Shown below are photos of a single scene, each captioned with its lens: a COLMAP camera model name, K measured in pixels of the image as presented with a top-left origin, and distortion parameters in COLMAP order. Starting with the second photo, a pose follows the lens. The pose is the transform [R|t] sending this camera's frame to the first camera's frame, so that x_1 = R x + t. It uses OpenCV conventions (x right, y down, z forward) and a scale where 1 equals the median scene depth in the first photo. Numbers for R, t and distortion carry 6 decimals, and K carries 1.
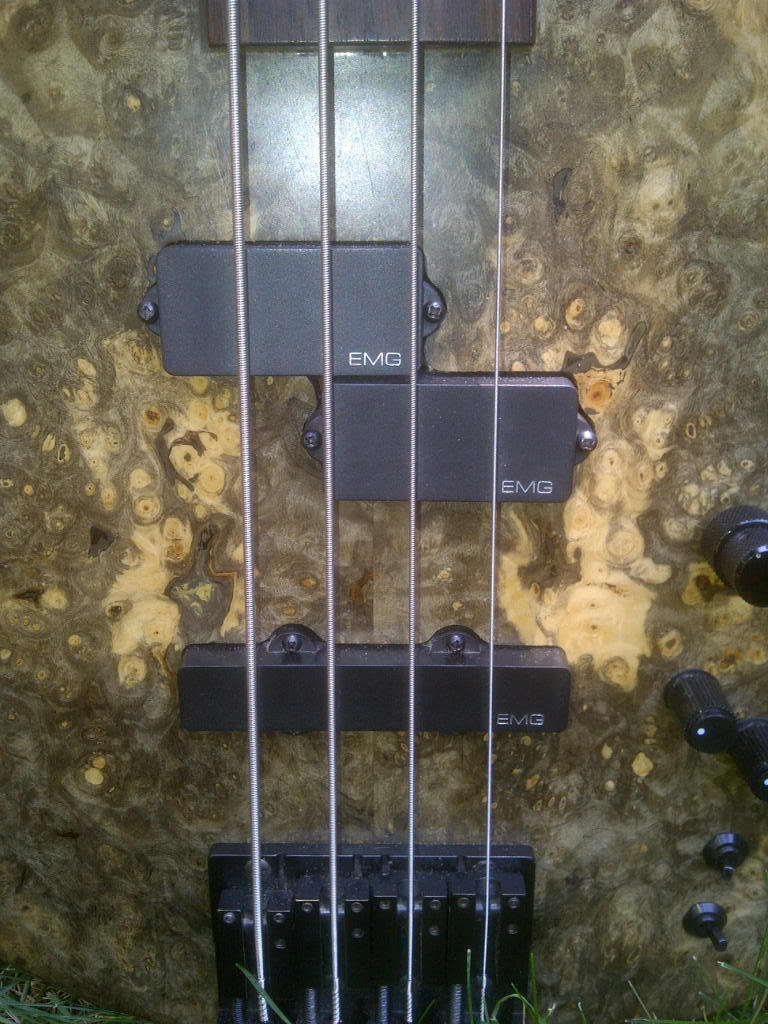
lens RADIAL K [[1033.9, 0, 384.0], [0, 1033.9, 512.0], [0, 0, 1]] dist [0.078822, -0.223346]
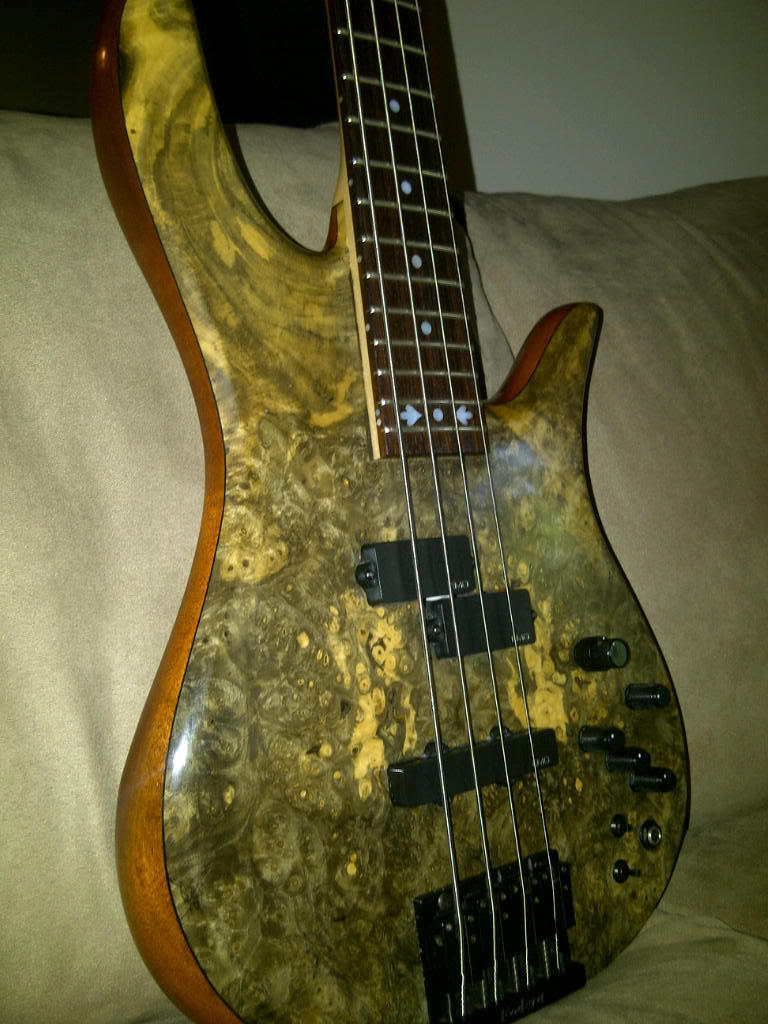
lens RADIAL K [[1033.9, 0, 384.0], [0, 1033.9, 512.0], [0, 0, 1]] dist [0.078822, -0.223346]
pose [[0.779524, -0.049559, 0.624409, -1.331138], [0.323990, 0.885054, -0.334229, 0.349867], [-0.536072, 0.462842, 0.705978, -0.454770]]
